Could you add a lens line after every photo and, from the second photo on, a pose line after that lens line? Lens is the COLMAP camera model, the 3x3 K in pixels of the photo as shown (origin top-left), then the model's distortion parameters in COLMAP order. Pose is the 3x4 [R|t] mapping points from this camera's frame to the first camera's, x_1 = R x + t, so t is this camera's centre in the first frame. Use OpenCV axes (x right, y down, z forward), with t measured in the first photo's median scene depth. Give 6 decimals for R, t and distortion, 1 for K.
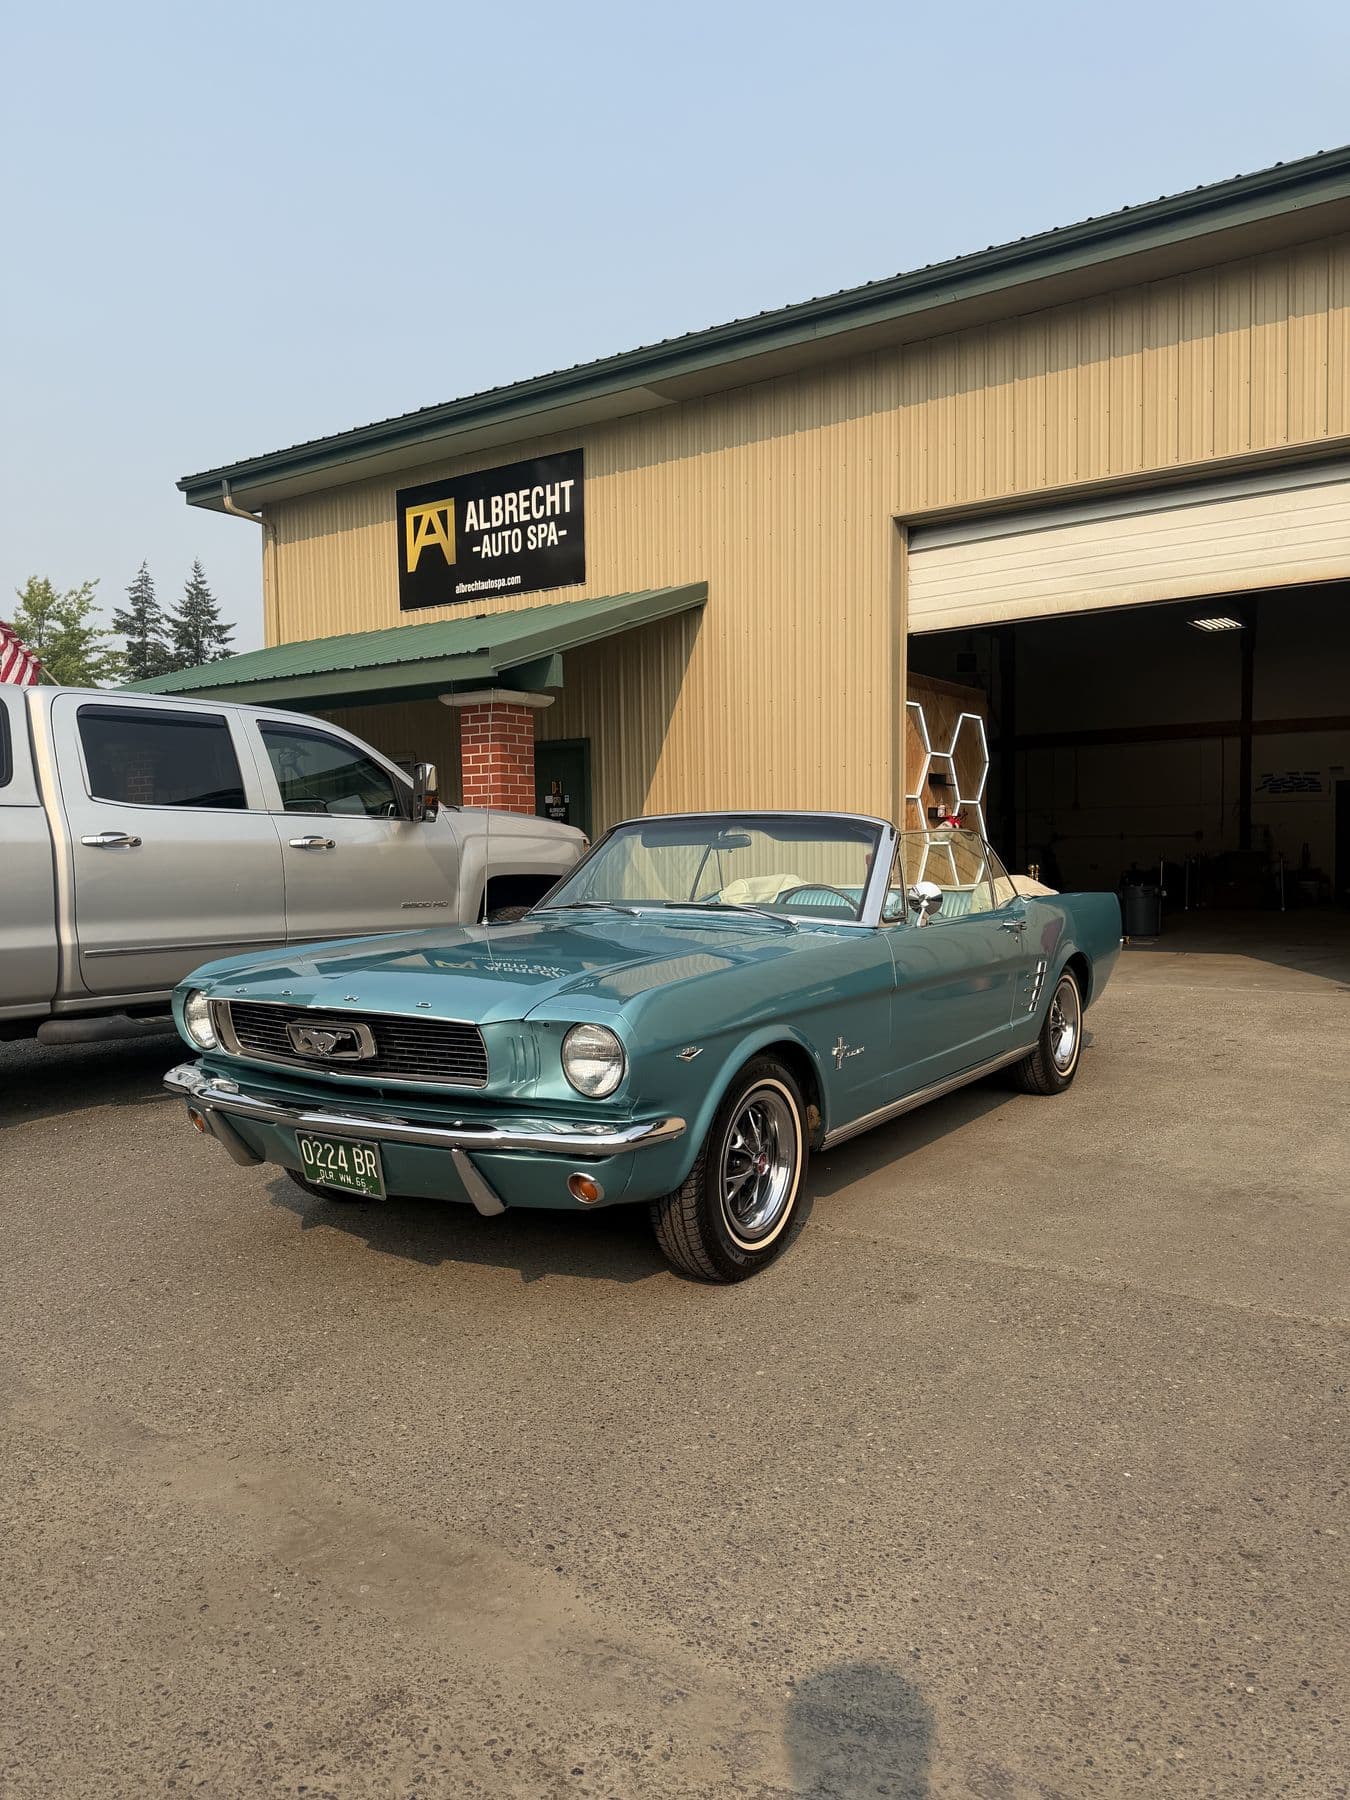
lens RADIAL K [[1272.3, 0, 679.3], [0, 1272.3, 905.1], [0, 0, 1]] dist [0.113892, -0.191601]
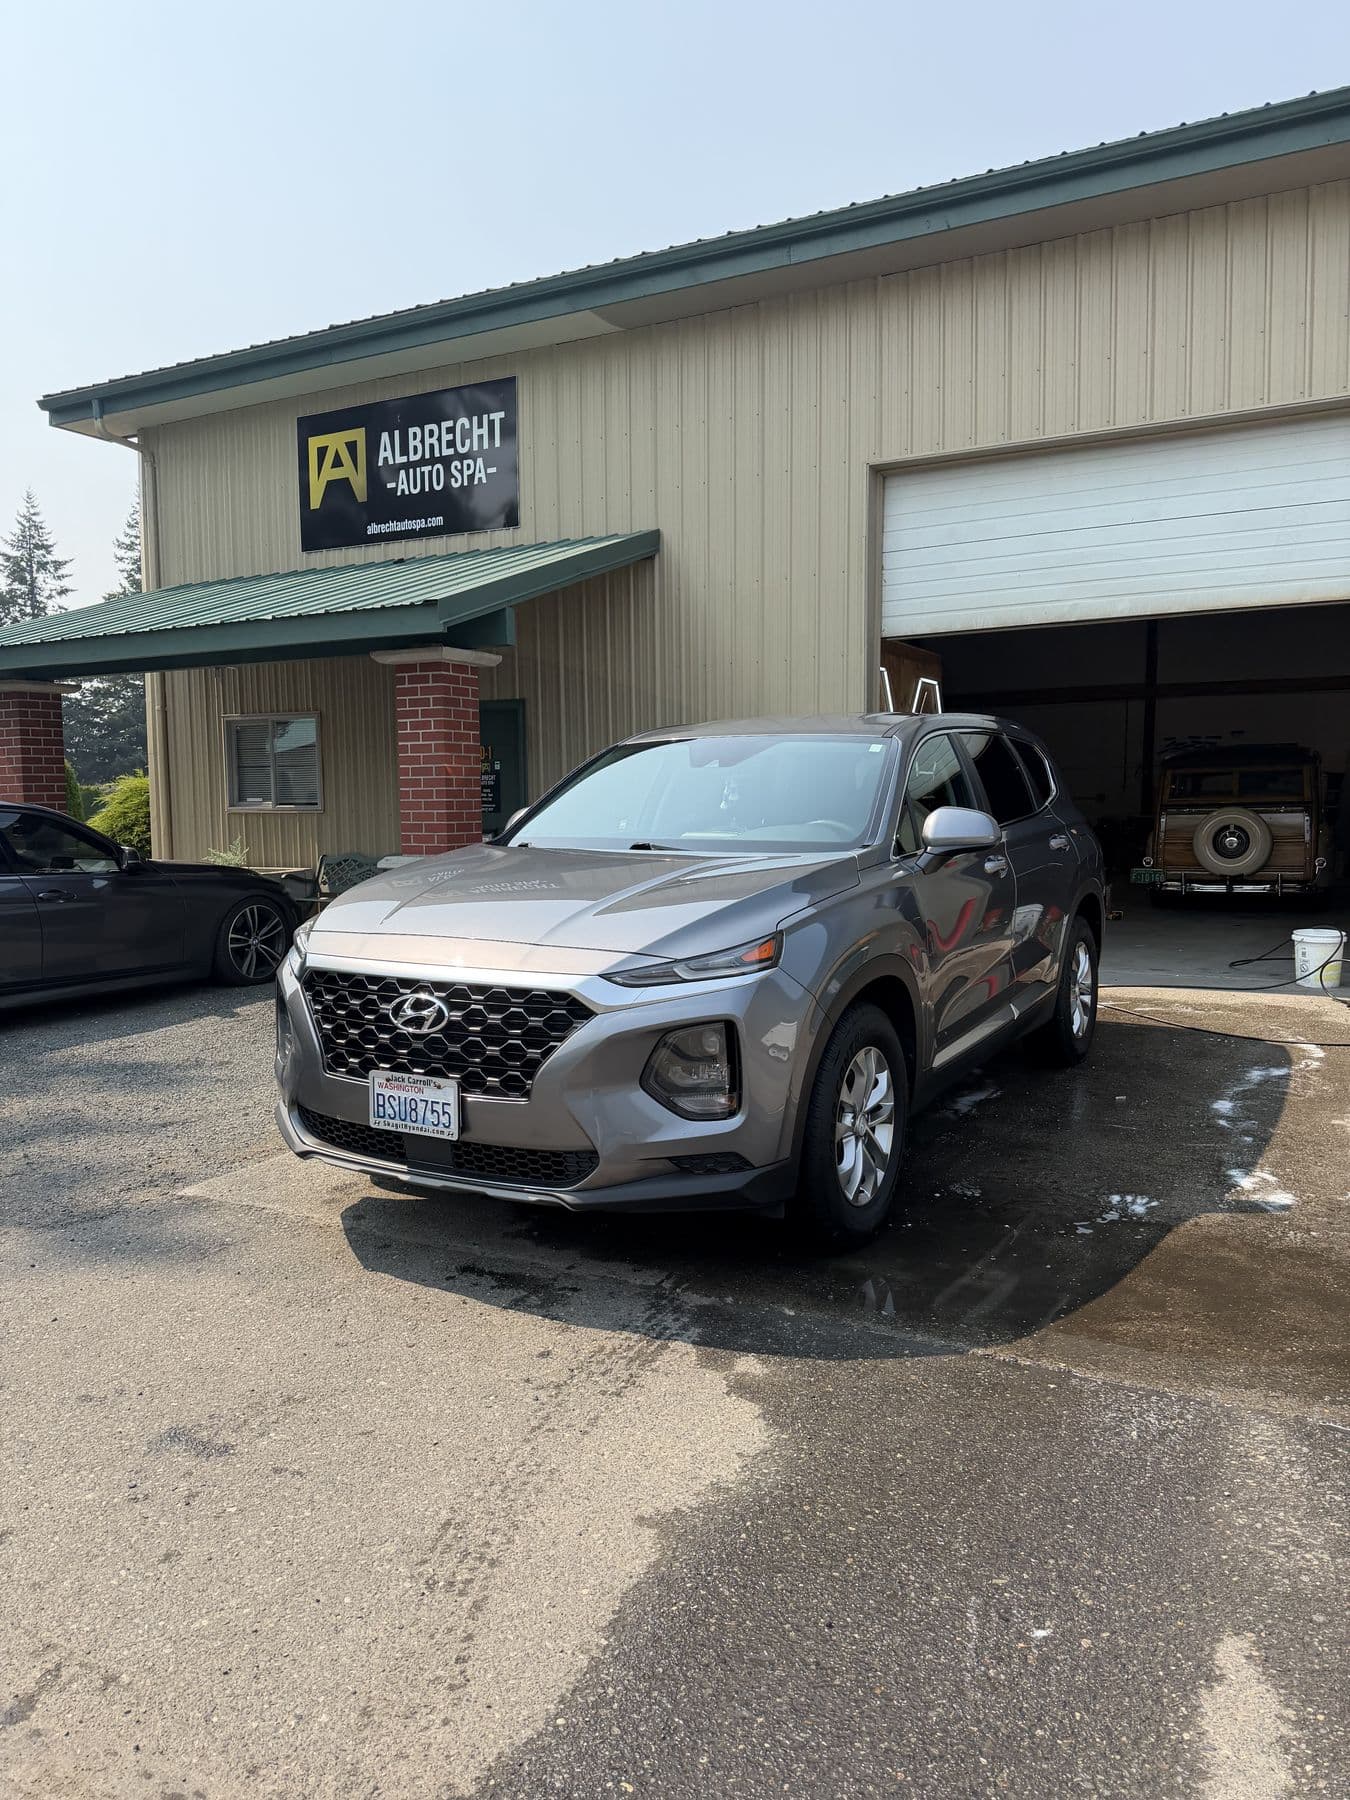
lens RADIAL K [[1276.1, 0, 682.9], [0, 1276.1, 901.3], [0, 0, 1]] dist [0.072745, -0.119885]
pose [[0.993968, -0.005300, 0.109540, -0.056012], [0.001354, 0.999348, 0.036068, -0.018586], [-0.109660, -0.035702, 0.993328, 0.072850]]
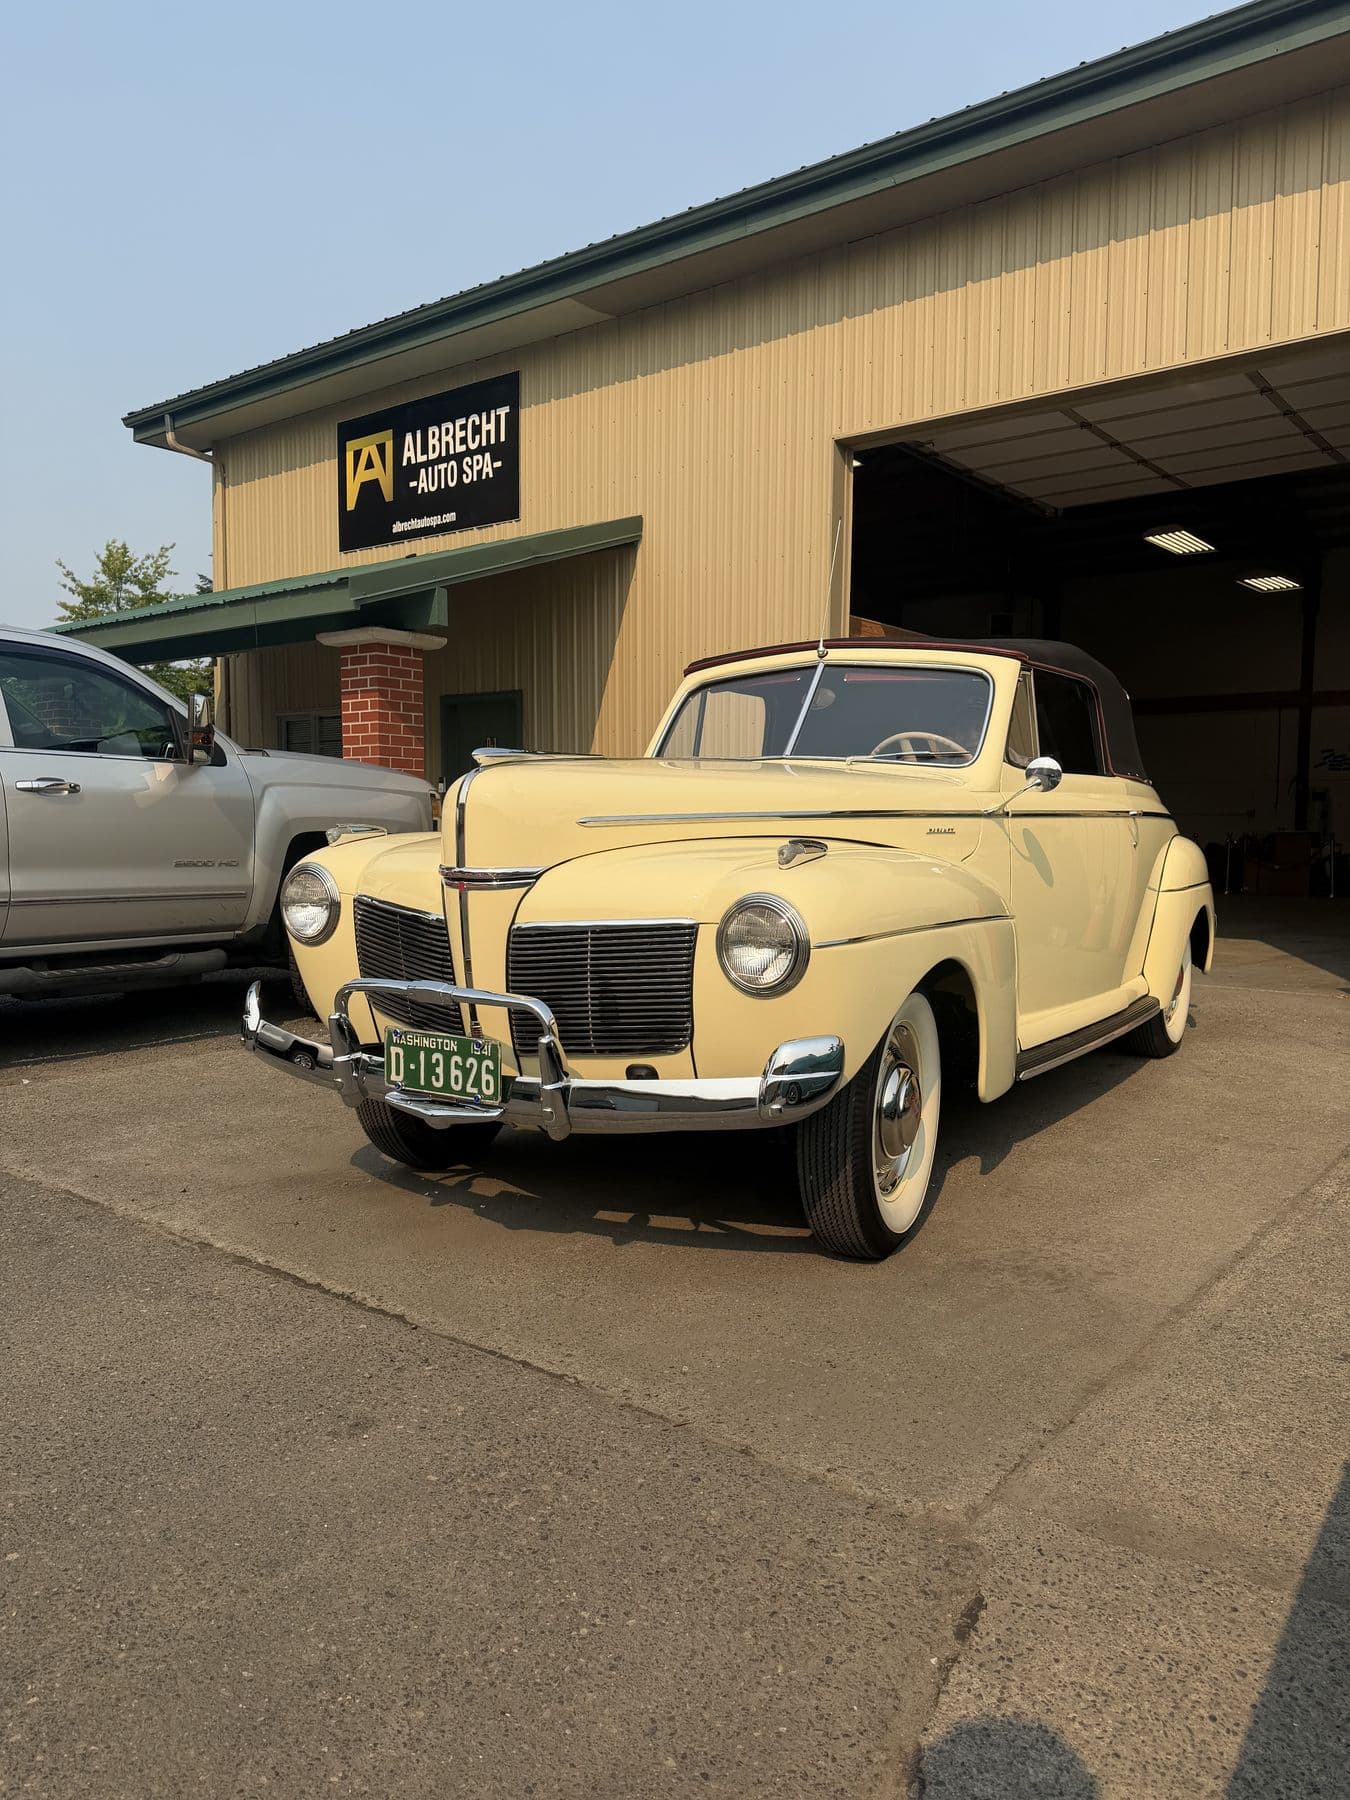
lens RADIAL K [[1277.0, 0, 676.6], [0, 1277.0, 895.2], [0, 0, 1]] dist [0.091032, -0.149897]
pose [[0.997345, 0.024098, -0.068719, 0.103322], [-0.023257, 0.999645, 0.013013, 0.001807], [0.069008, -0.011380, 0.997551, 0.085974]]
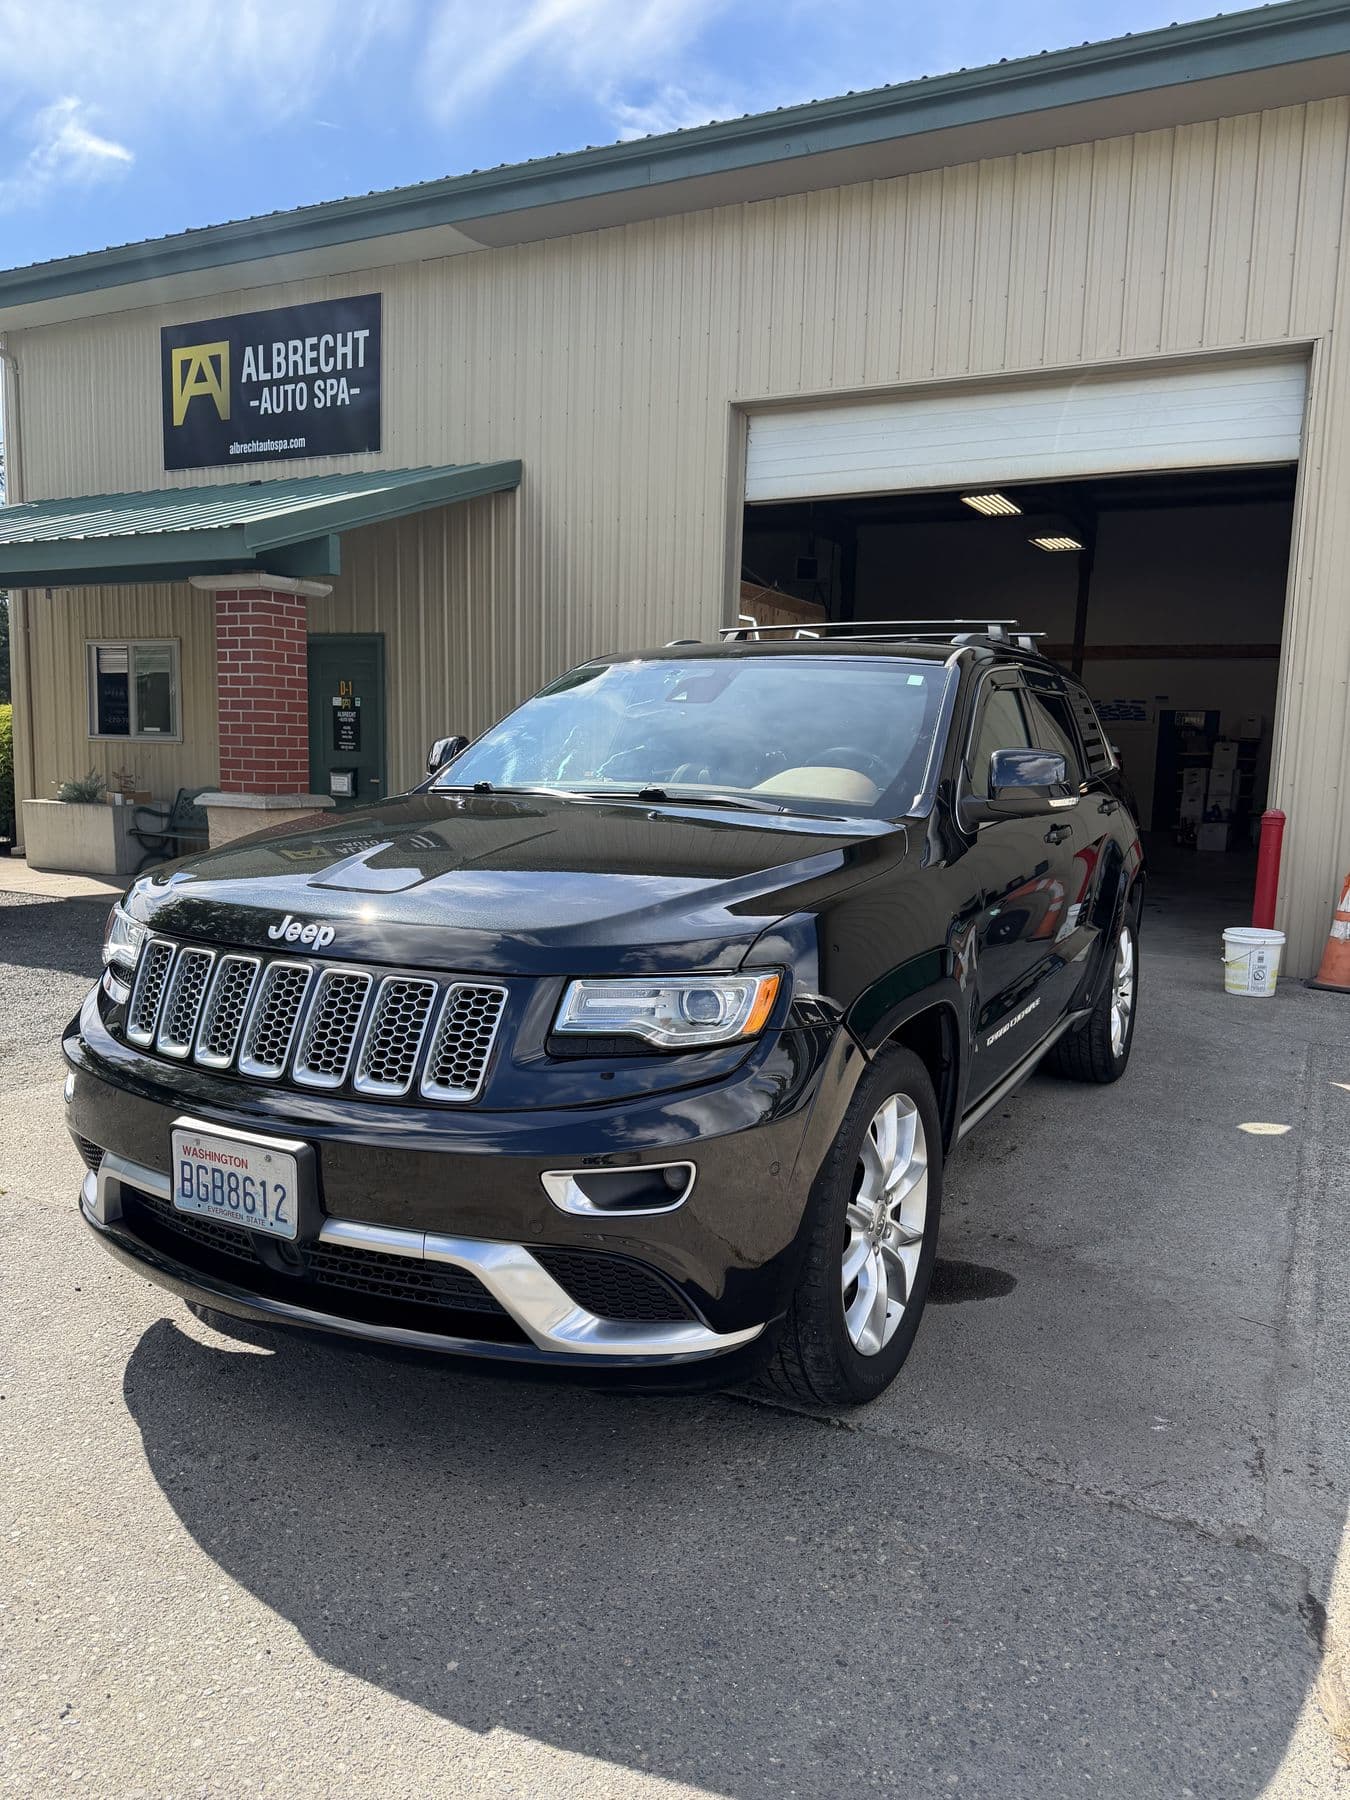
lens RADIAL K [[1291.1, 0, 689.0], [0, 1291.1, 907.1], [0, 0, 1]] dist [0.005742, -0.005494]
pose [[0.990475, 0.023727, 0.135631, 0.021137], [-0.034982, 0.996082, 0.081216, -0.022084], [-0.133172, -0.085187, 0.987425, 0.079318]]
